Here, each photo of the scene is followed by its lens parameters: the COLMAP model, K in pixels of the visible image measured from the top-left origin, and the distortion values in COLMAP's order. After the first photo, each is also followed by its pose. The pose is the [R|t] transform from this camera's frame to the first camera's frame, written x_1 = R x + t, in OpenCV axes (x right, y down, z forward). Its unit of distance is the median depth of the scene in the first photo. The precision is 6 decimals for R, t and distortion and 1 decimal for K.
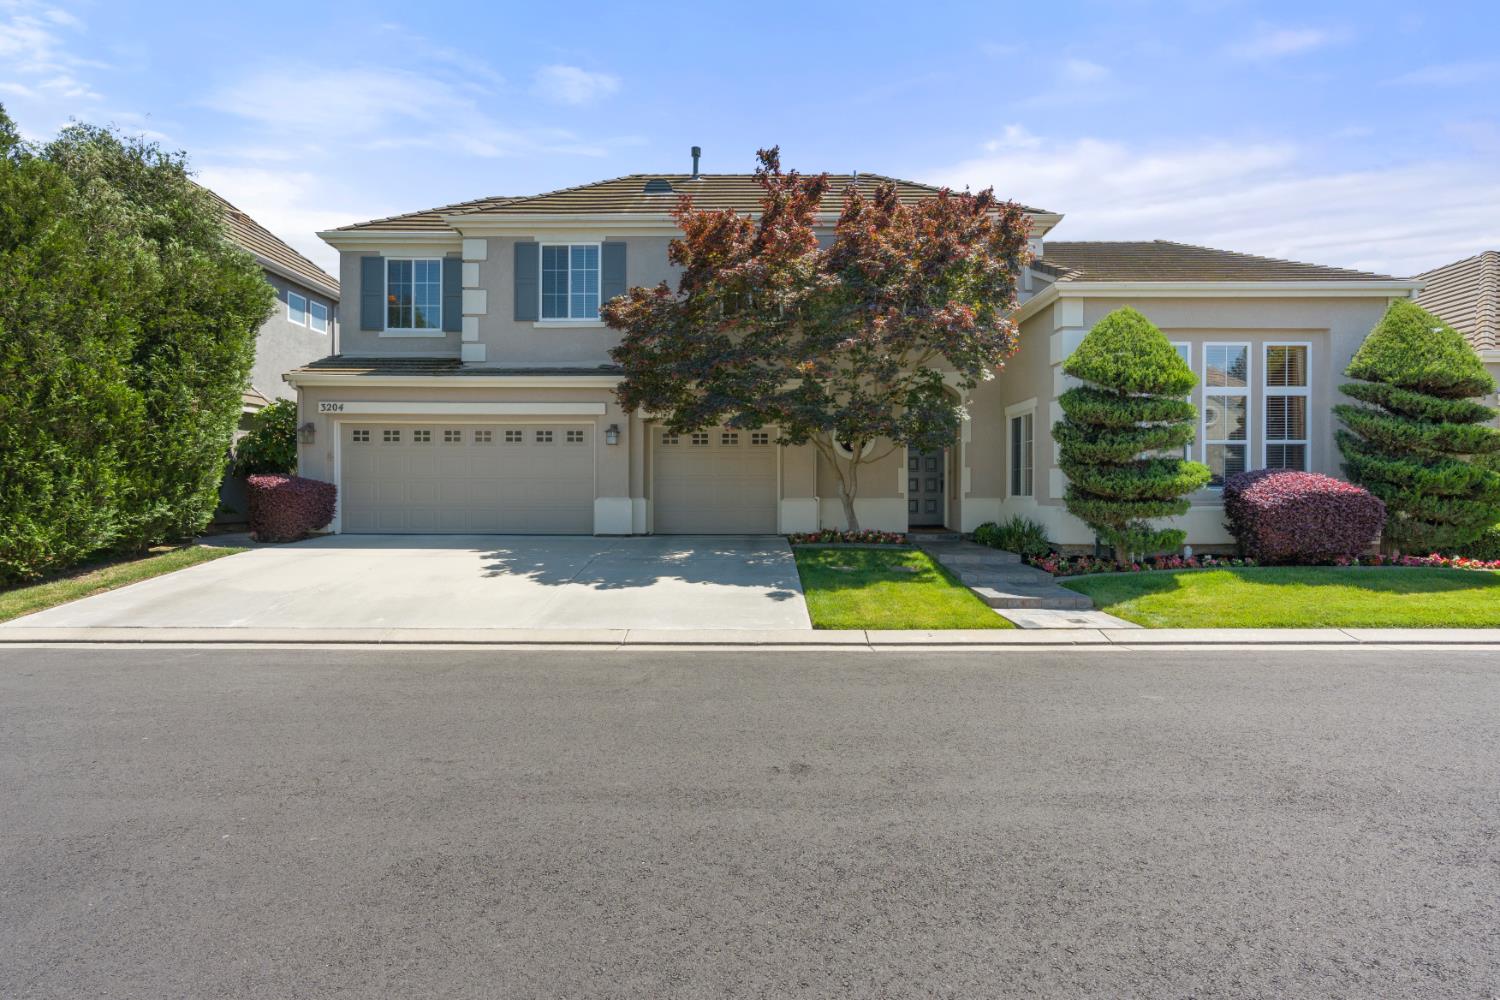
lens RADIAL K [[747.3, 0, 750.7], [0, 747.3, 492.9], [0, 0, 1]] dist [0.000941, 0.000210]
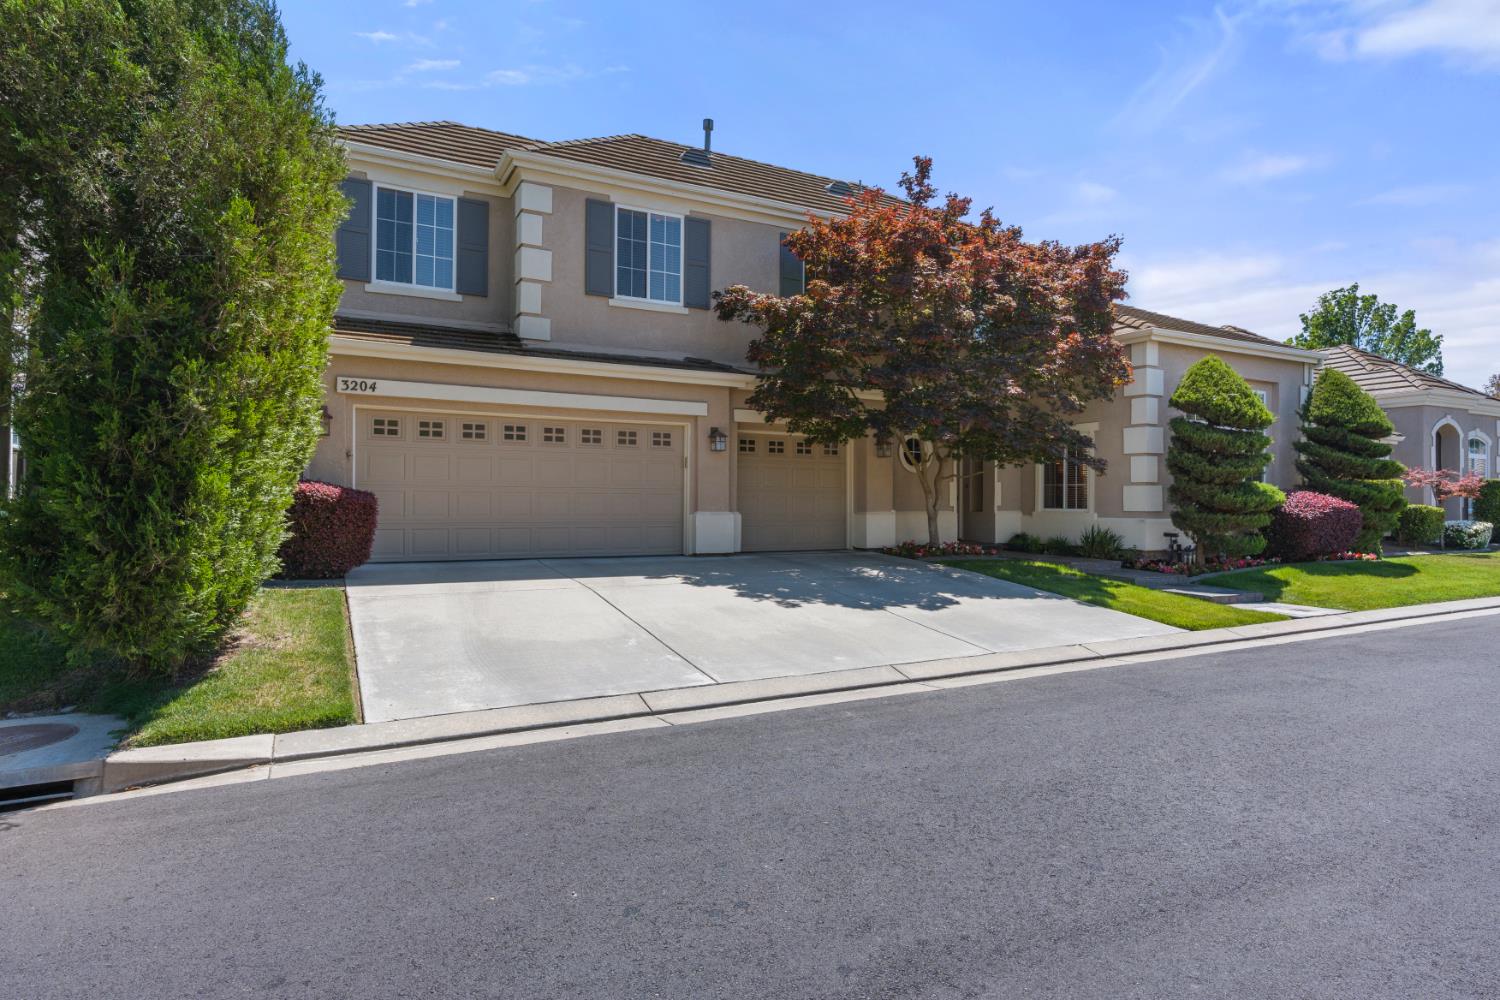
lens RADIAL K [[797.3, 0, 750.6], [0, 797.3, 505.7], [0, 0, 1]] dist [-0.003186, -0.000339]
pose [[0.885810, 0.001633, 0.464045, -0.566551], [-0.003011, 0.999993, 0.002229, -0.002673], [-0.464039, -0.003372, 0.885809, 0.149991]]
